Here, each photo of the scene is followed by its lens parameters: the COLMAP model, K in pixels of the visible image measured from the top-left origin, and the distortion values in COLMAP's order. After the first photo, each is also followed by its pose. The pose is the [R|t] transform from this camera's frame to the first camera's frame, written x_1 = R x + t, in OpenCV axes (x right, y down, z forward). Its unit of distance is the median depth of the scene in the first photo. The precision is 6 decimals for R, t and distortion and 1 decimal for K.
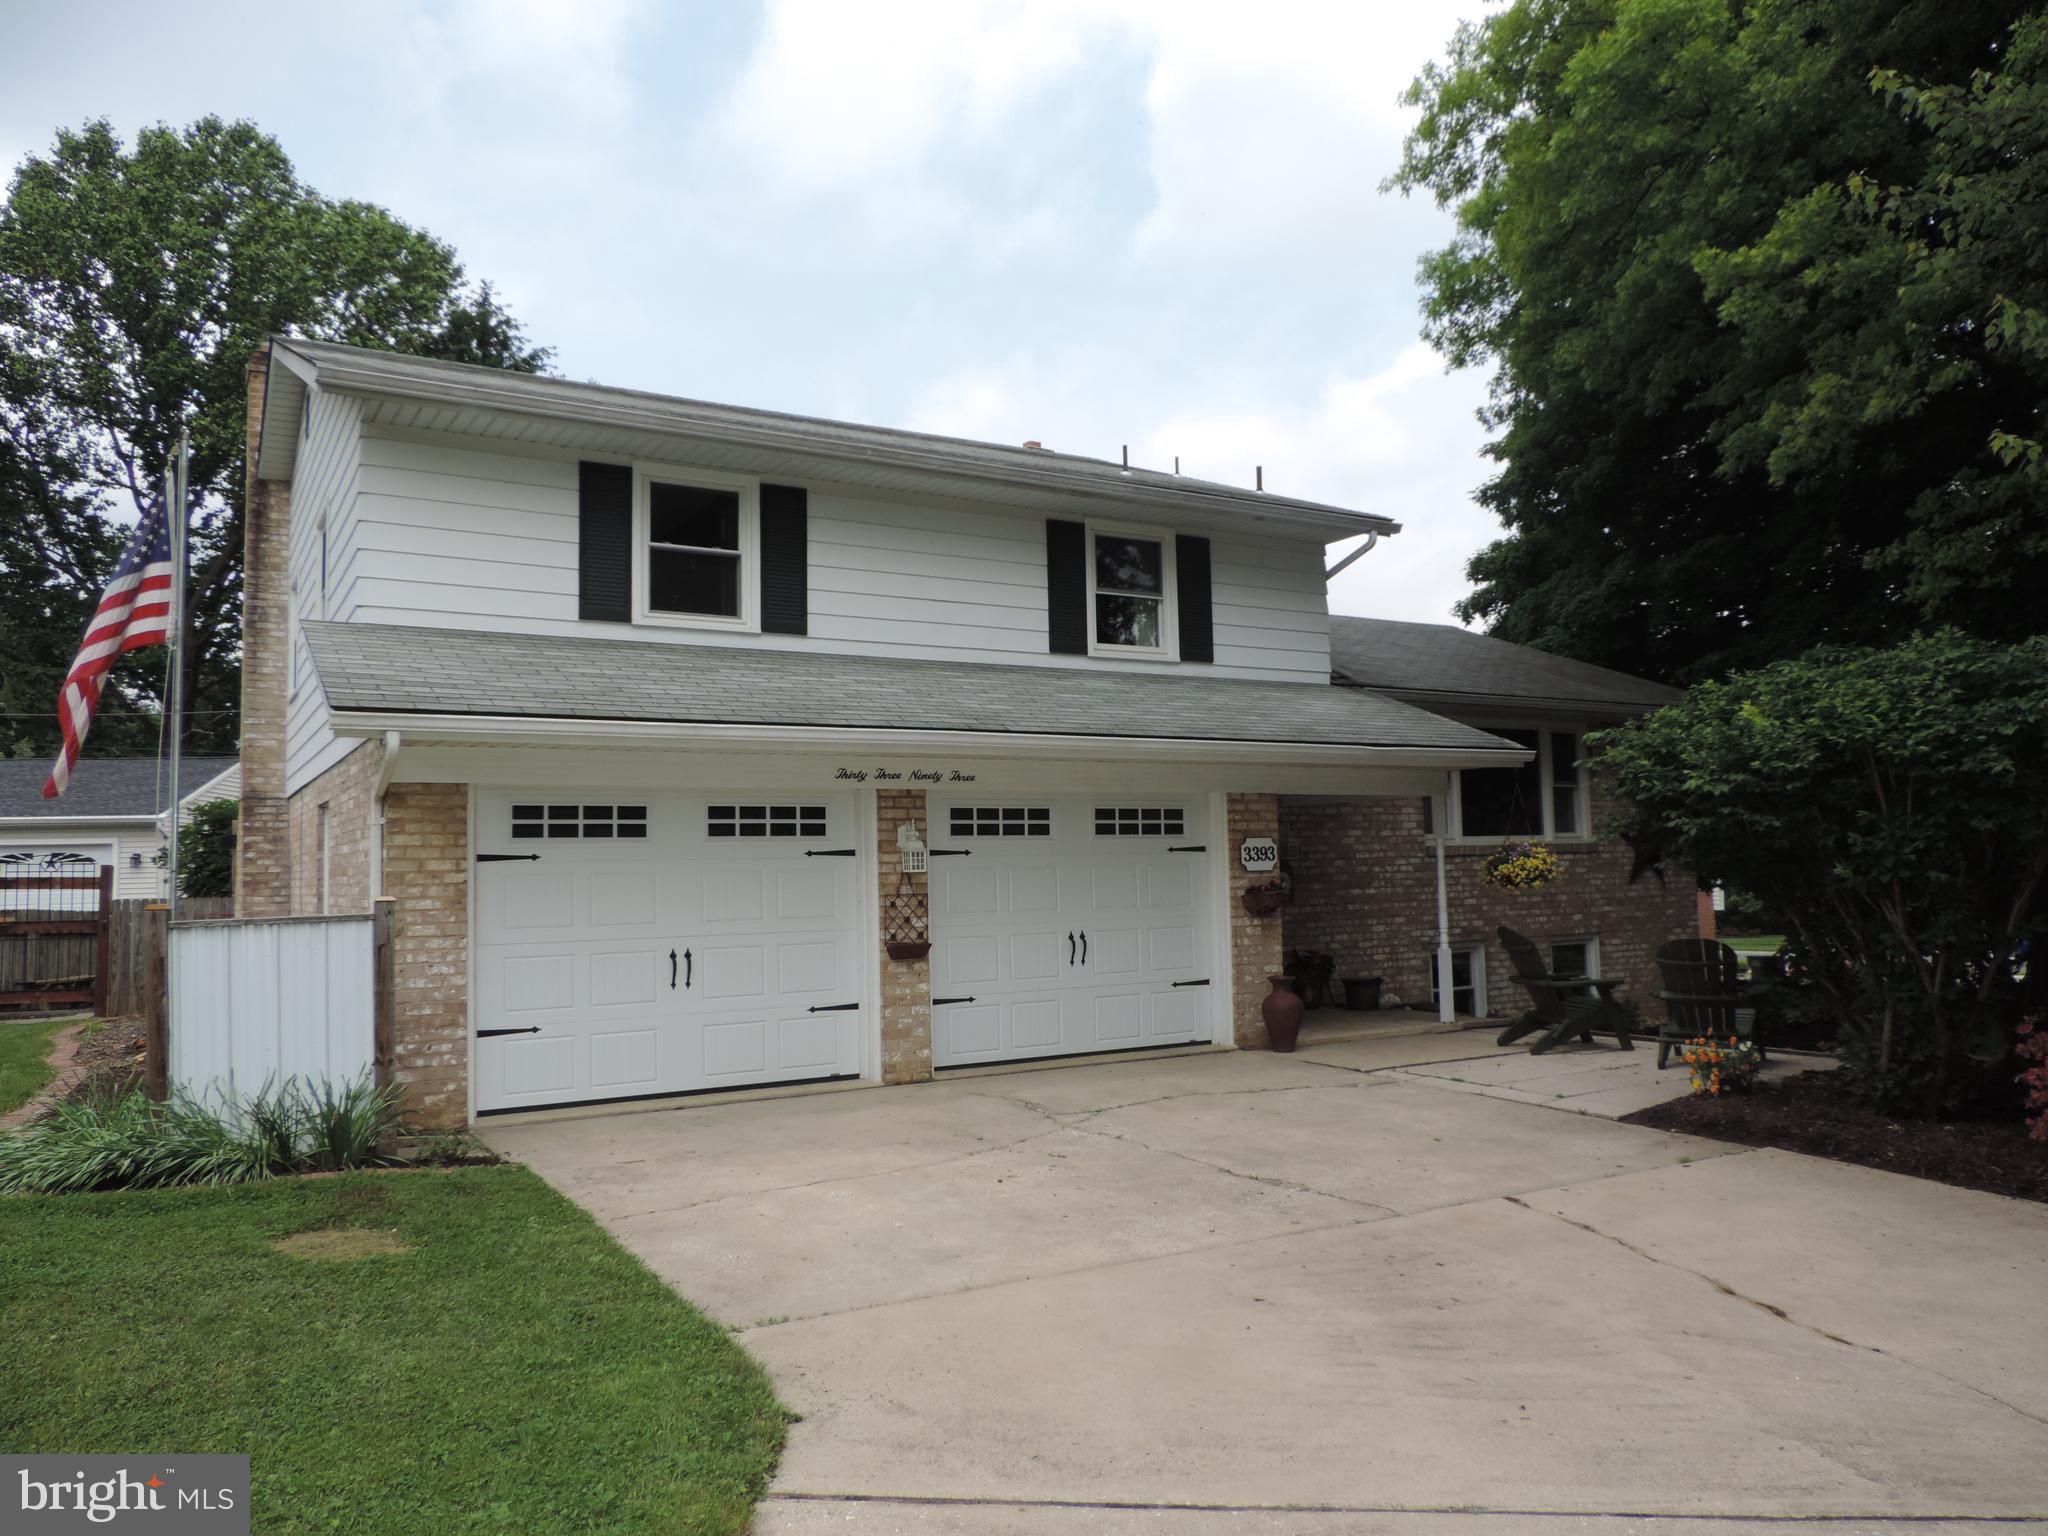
lens RADIAL K [[1451.7, 0, 1022.2], [0, 1451.7, 788.3], [0, 0, 1]] dist [-0.000228, -0.000299]
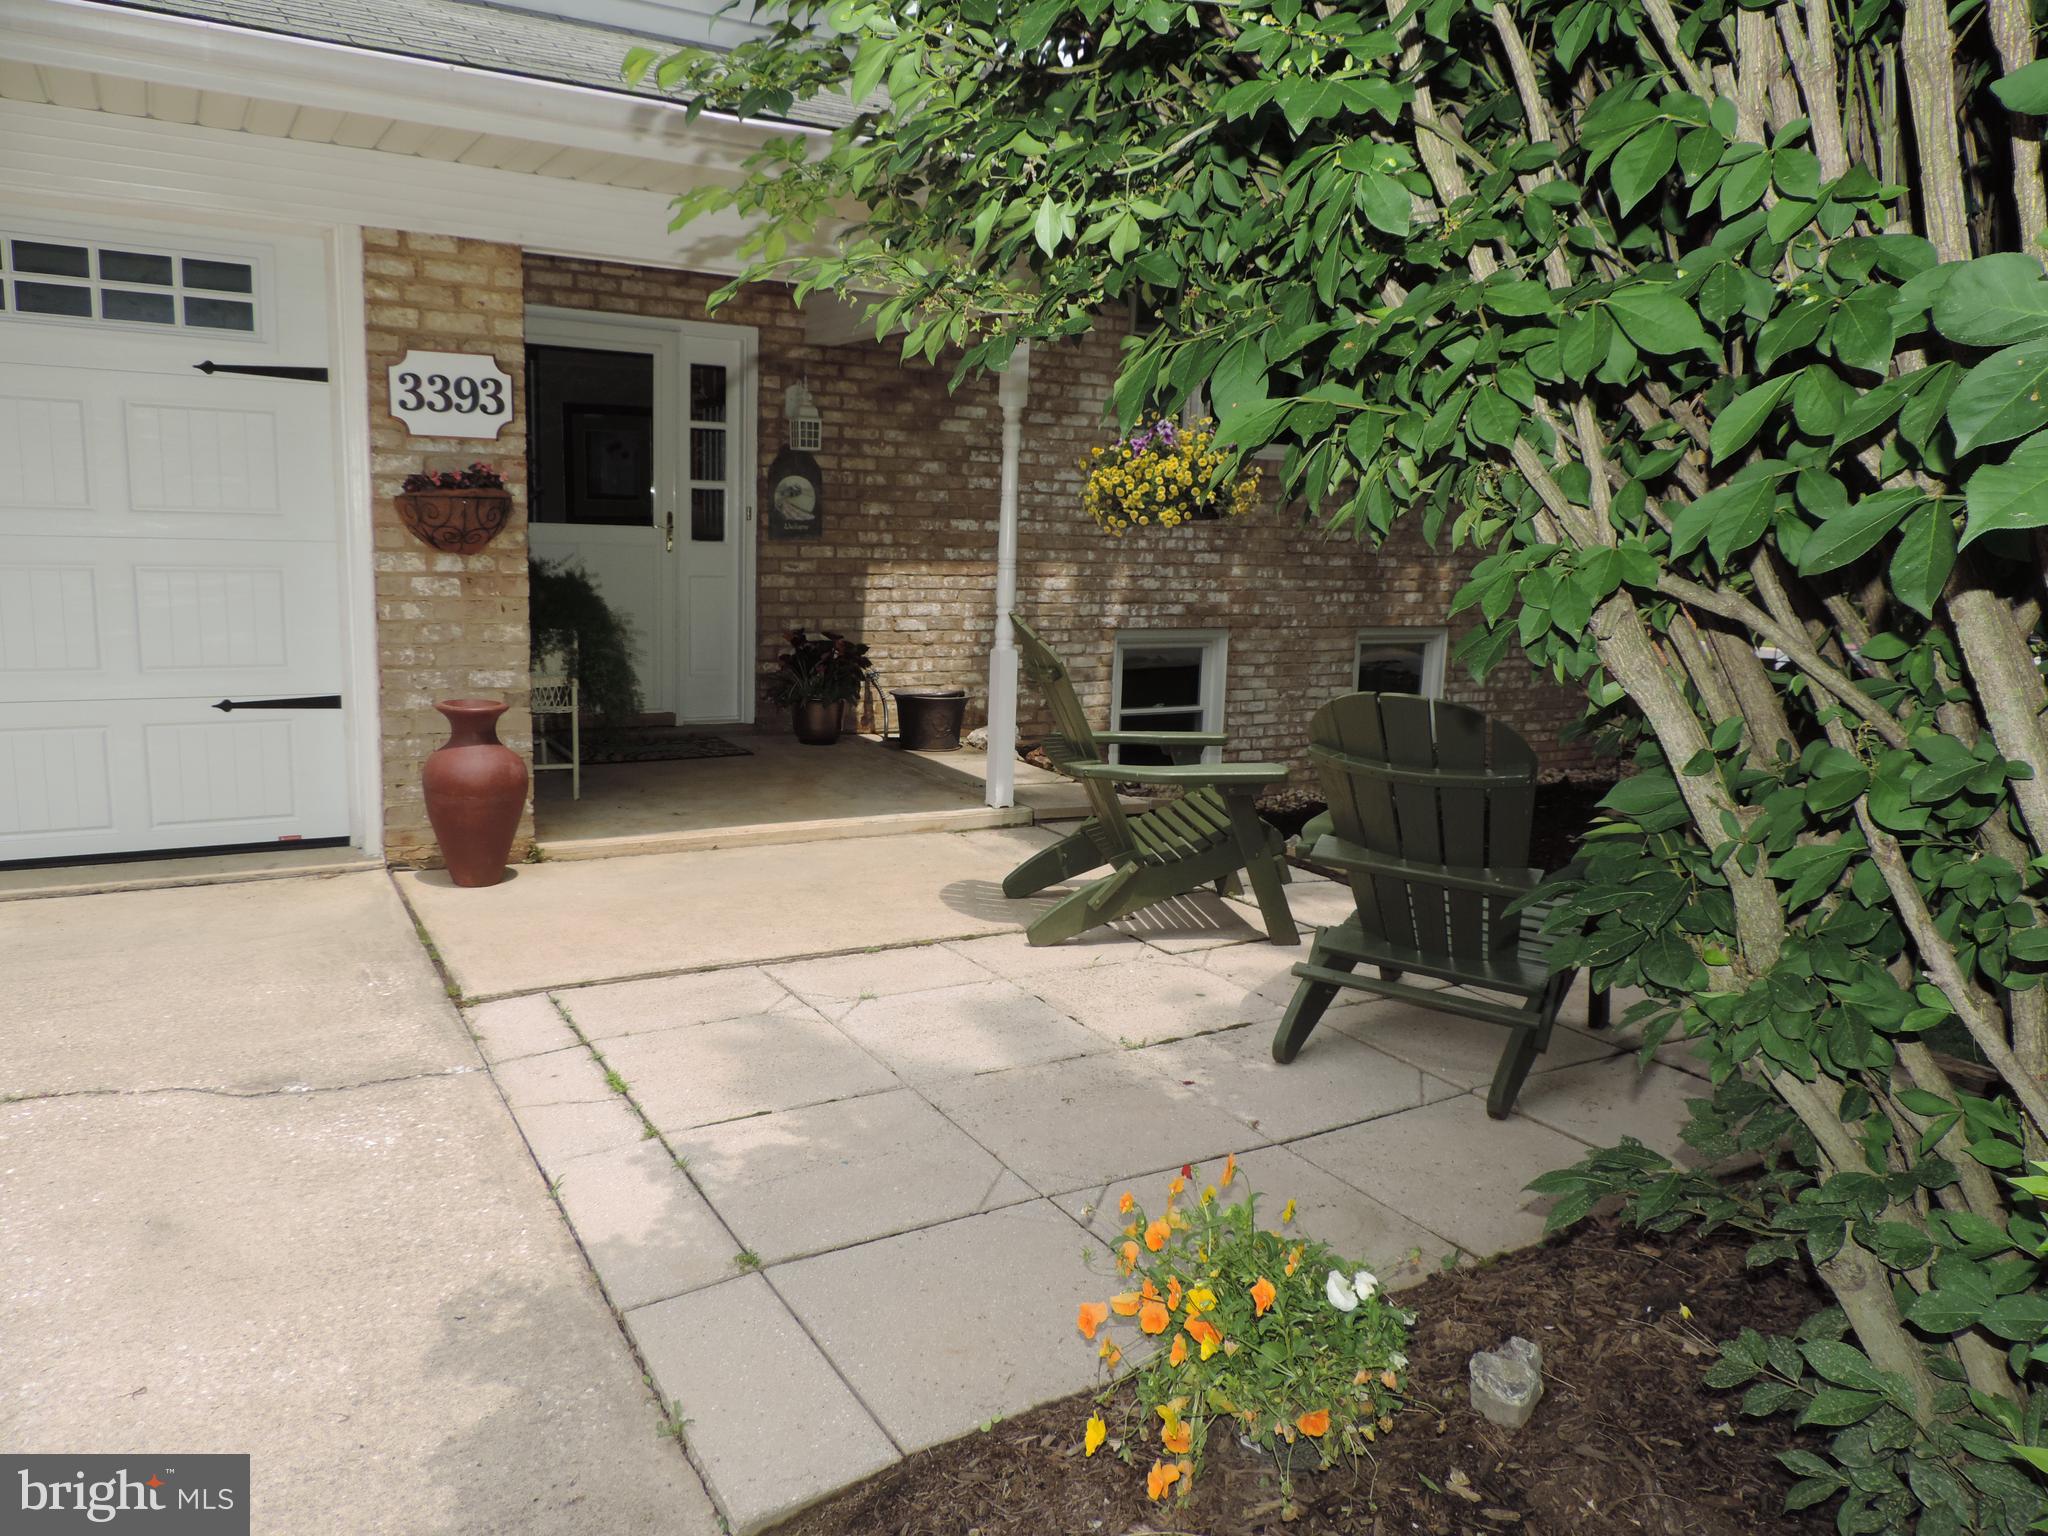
lens RADIAL K [[1451.7, 0, 1027.5], [0, 1451.7, 769.1], [0, 0, 1]] dist [-0.000228, -0.000299]
pose [[0.998085, 0.061791, 0.002871, 0.263348], [-0.060795, 0.971310, 0.229915, 0.035354], [0.011418, -0.229649, 0.973207, 0.473984]]
